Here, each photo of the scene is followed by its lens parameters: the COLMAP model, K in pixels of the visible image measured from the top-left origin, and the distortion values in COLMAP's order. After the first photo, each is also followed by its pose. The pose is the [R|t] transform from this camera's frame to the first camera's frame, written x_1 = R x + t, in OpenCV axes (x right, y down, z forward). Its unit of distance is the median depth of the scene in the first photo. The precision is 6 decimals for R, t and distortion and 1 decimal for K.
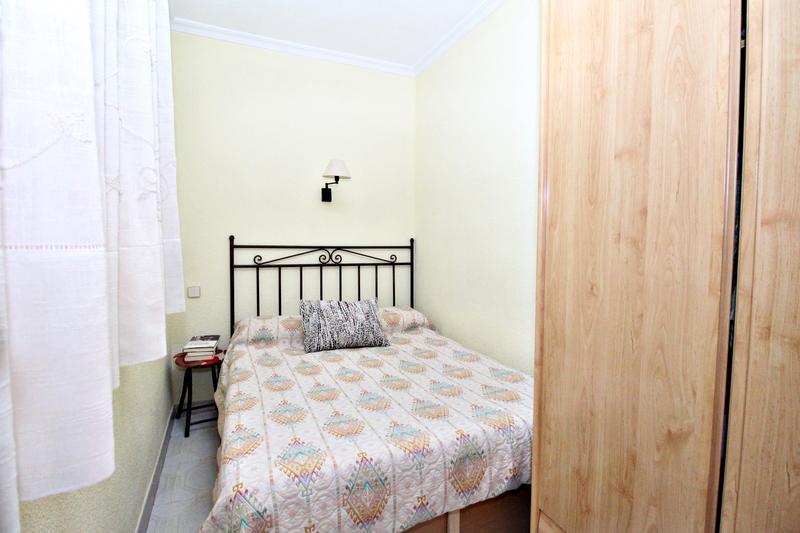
lens RADIAL K [[374.6, 0, 403.6], [0, 374.6, 256.3], [0, 0, 1]] dist [-0.001042, -0.012143]
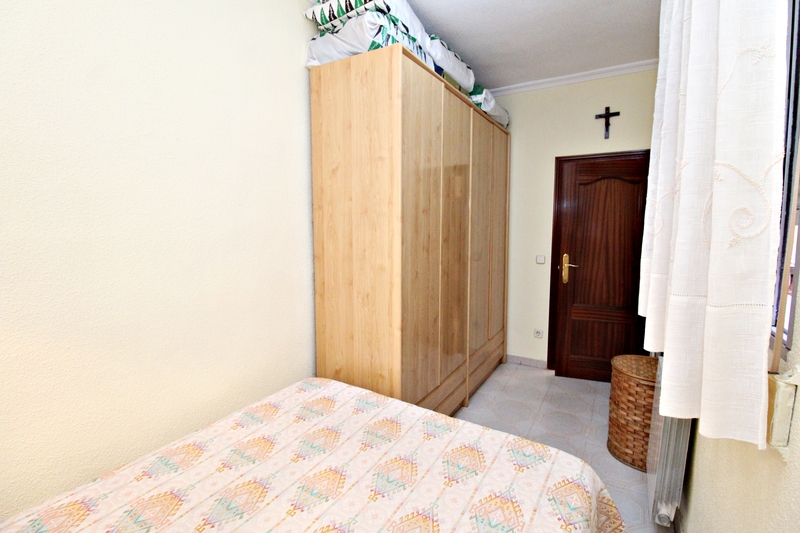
lens RADIAL K [[374.6, 0, 403.6], [0, 374.6, 256.3], [0, 0, 1]] dist [-0.001042, -0.012143]
pose [[-0.557156, -0.070856, 0.827379, -0.853142], [0.037109, 0.993233, 0.110048, -0.181603], [-0.829578, 0.092017, -0.550756, 1.662178]]
